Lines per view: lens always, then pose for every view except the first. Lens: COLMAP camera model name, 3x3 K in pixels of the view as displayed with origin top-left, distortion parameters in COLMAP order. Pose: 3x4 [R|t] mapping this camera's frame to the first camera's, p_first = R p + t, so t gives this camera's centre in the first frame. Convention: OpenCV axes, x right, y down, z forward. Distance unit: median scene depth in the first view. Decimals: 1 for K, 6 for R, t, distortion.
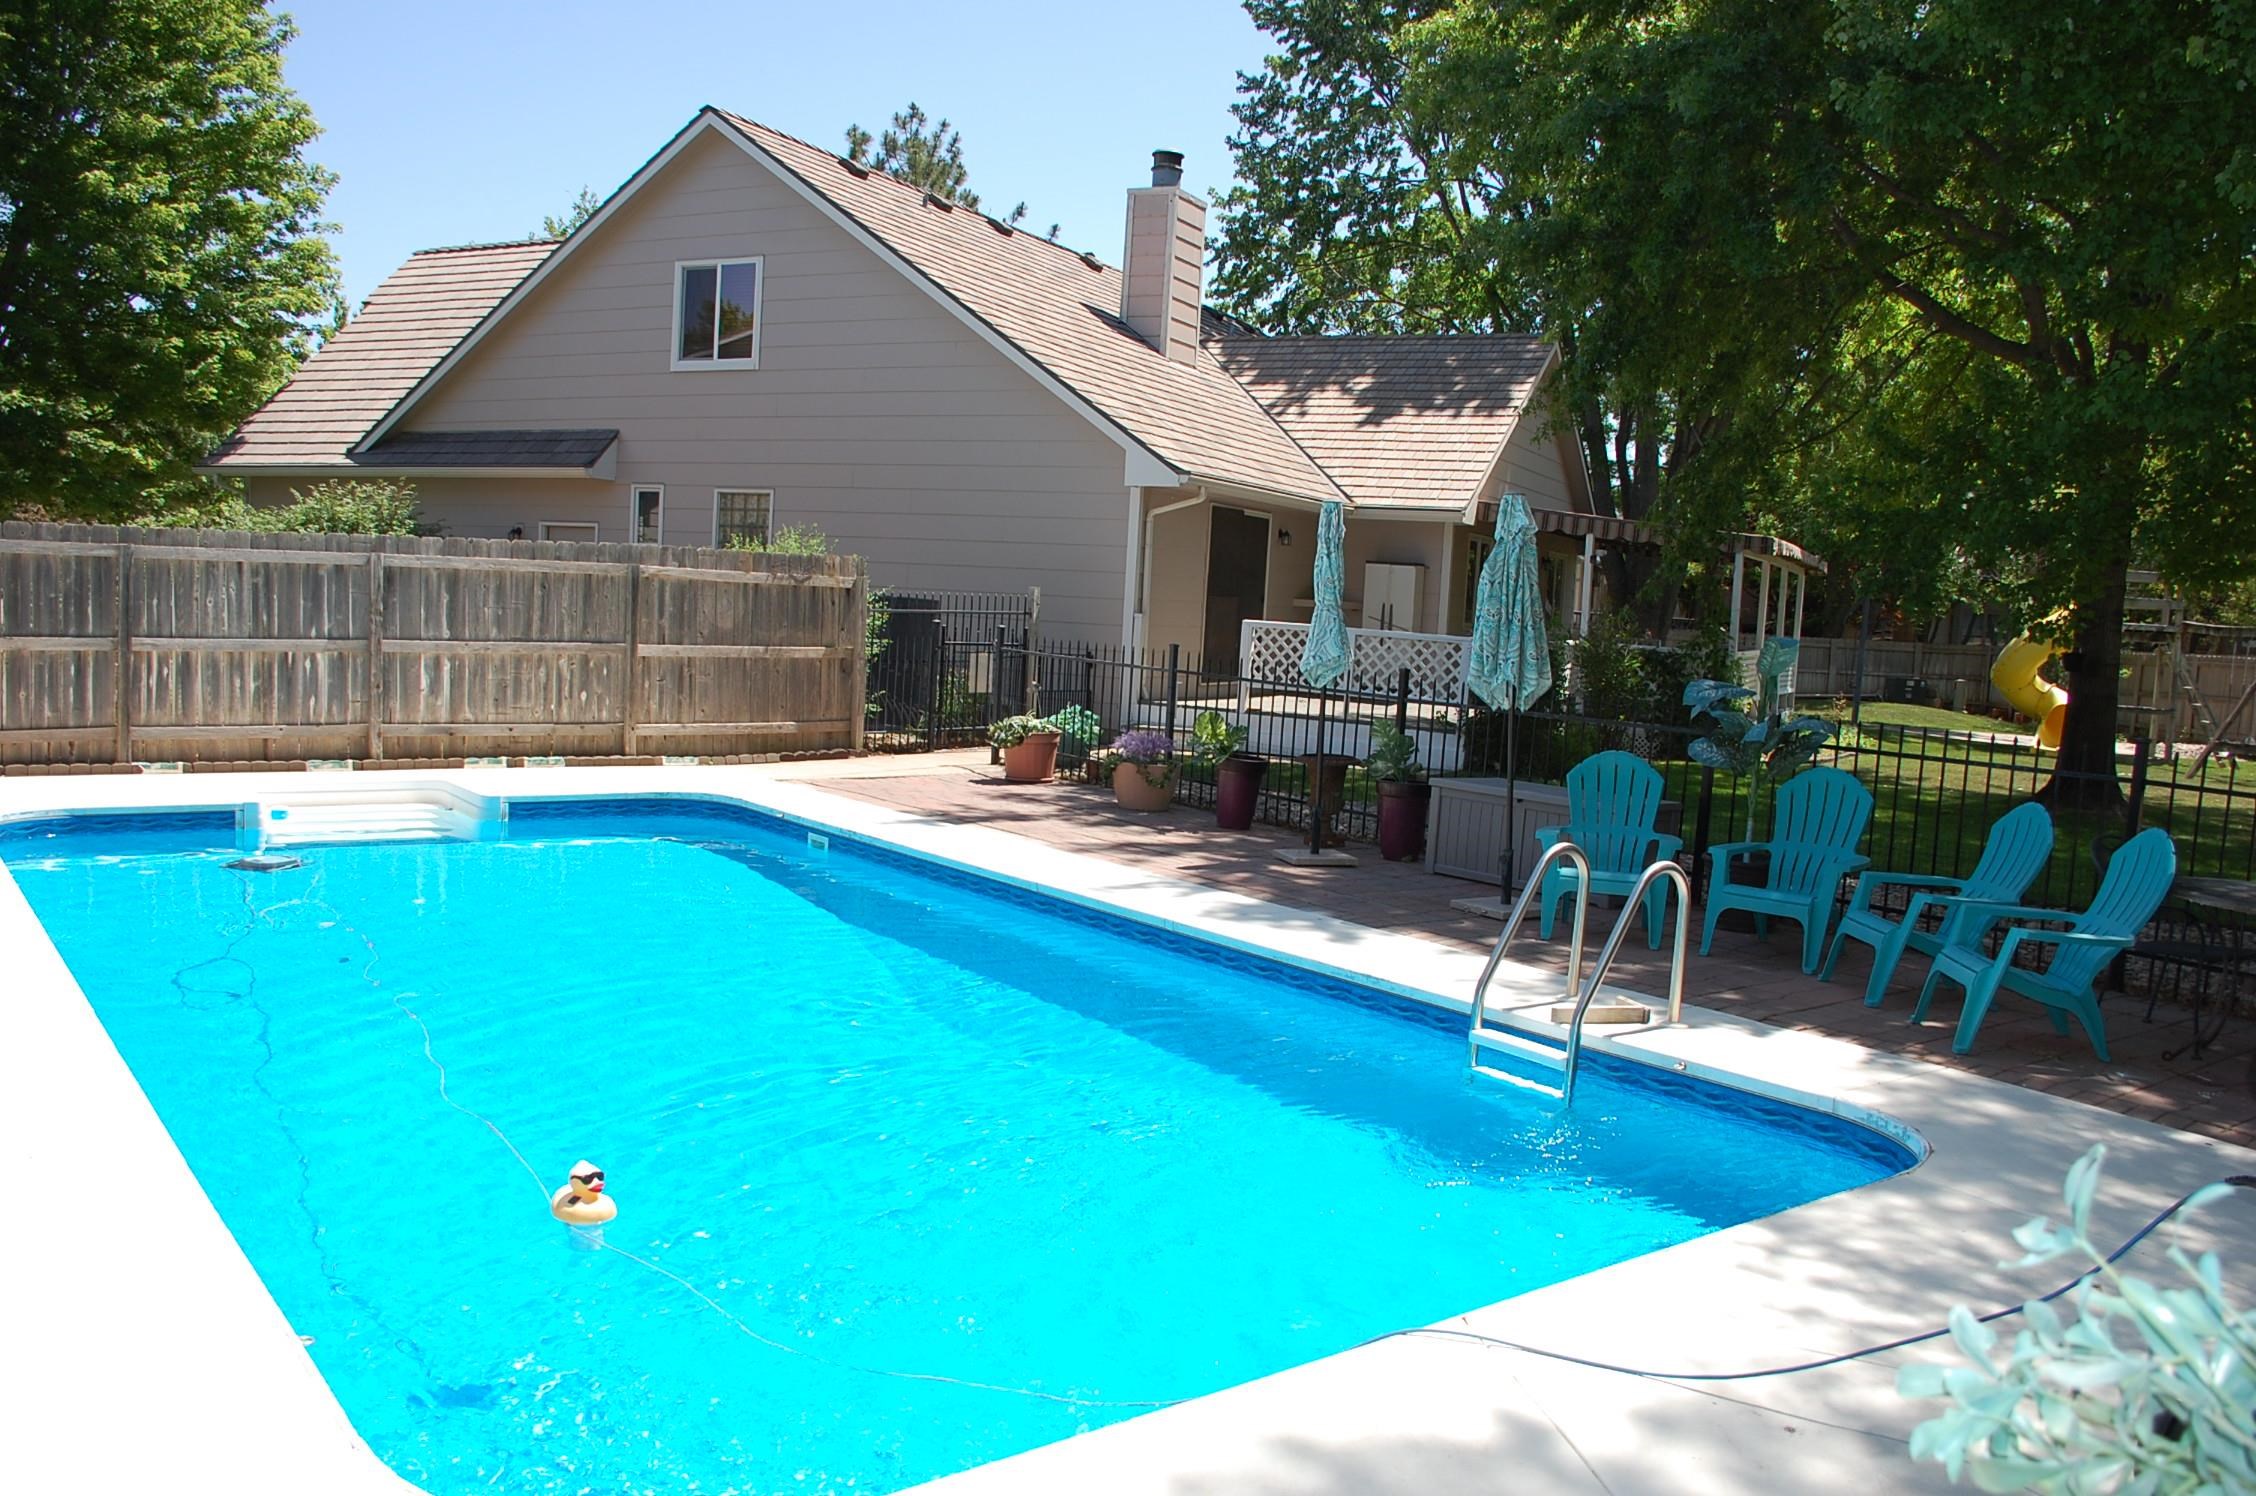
lens RADIAL K [[1850.3, 0, 1125.9], [0, 1850.3, 759.3], [0, 0, 1]] dist [-0.060333, 0.020847]
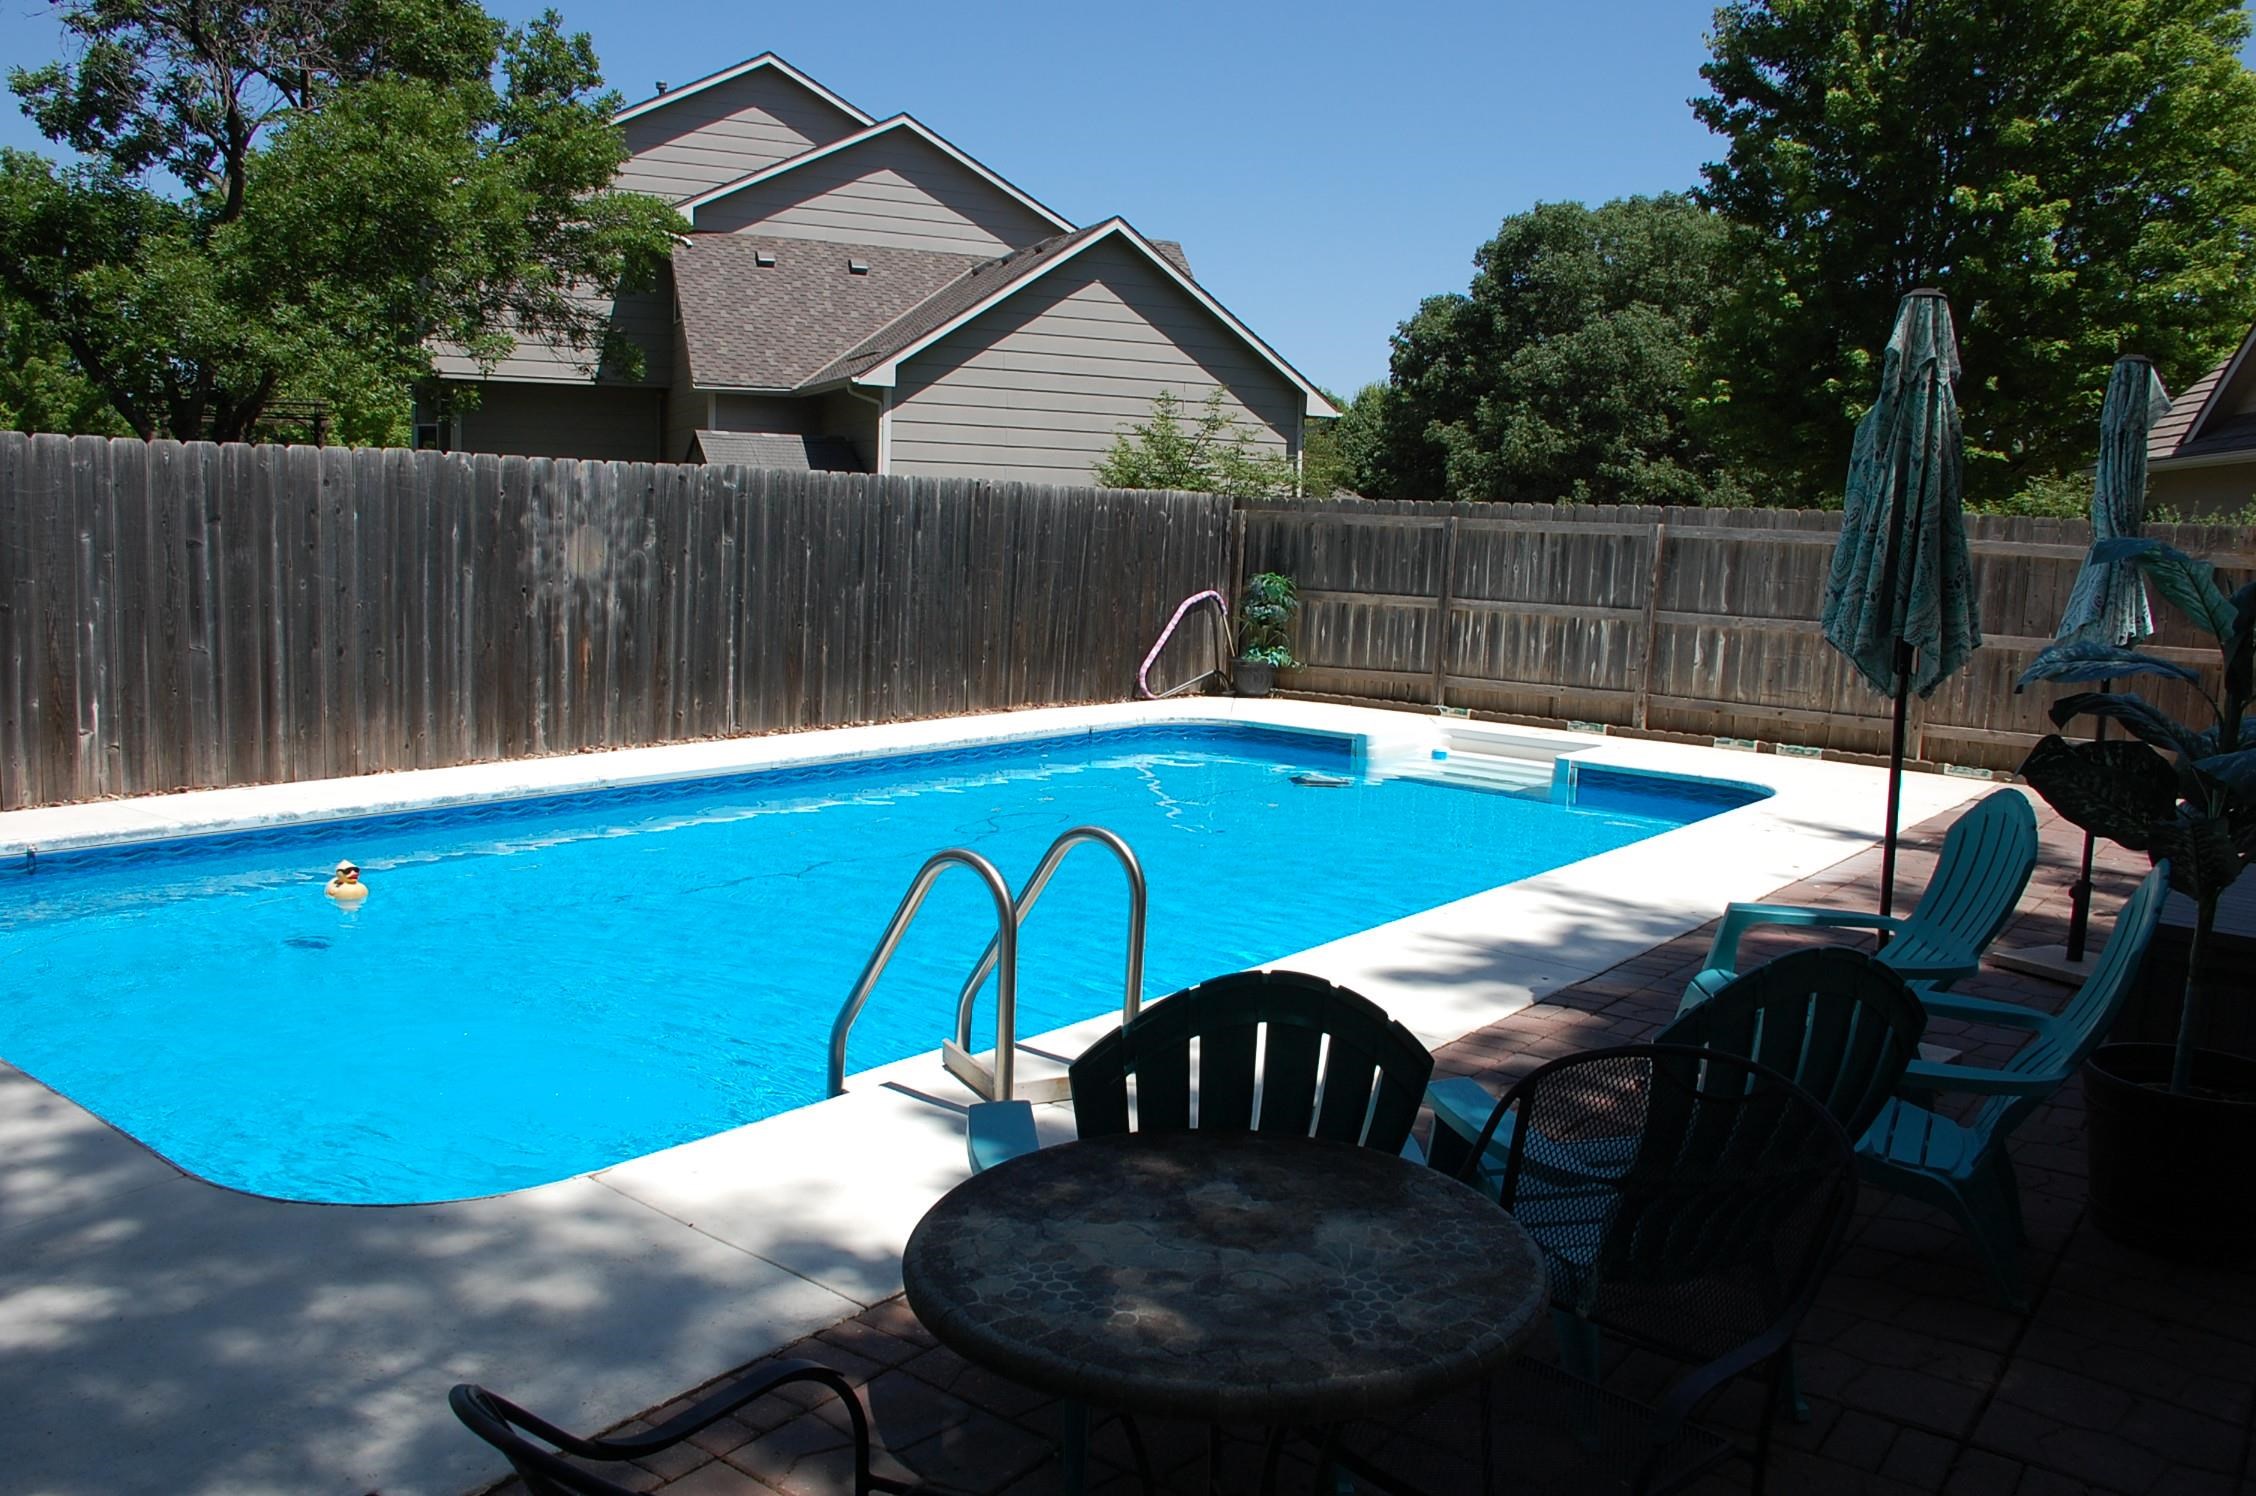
lens RADIAL K [[1850.3, 0, 1126.9], [0, 1850.3, 735.9], [0, 0, 1]] dist [-0.060333, 0.020847]
pose [[0.265849, 0.075888, -0.961023, 0.496821], [-0.120675, 0.991675, 0.044926, -0.007312], [0.956432, 0.104028, 0.272794, 0.457990]]
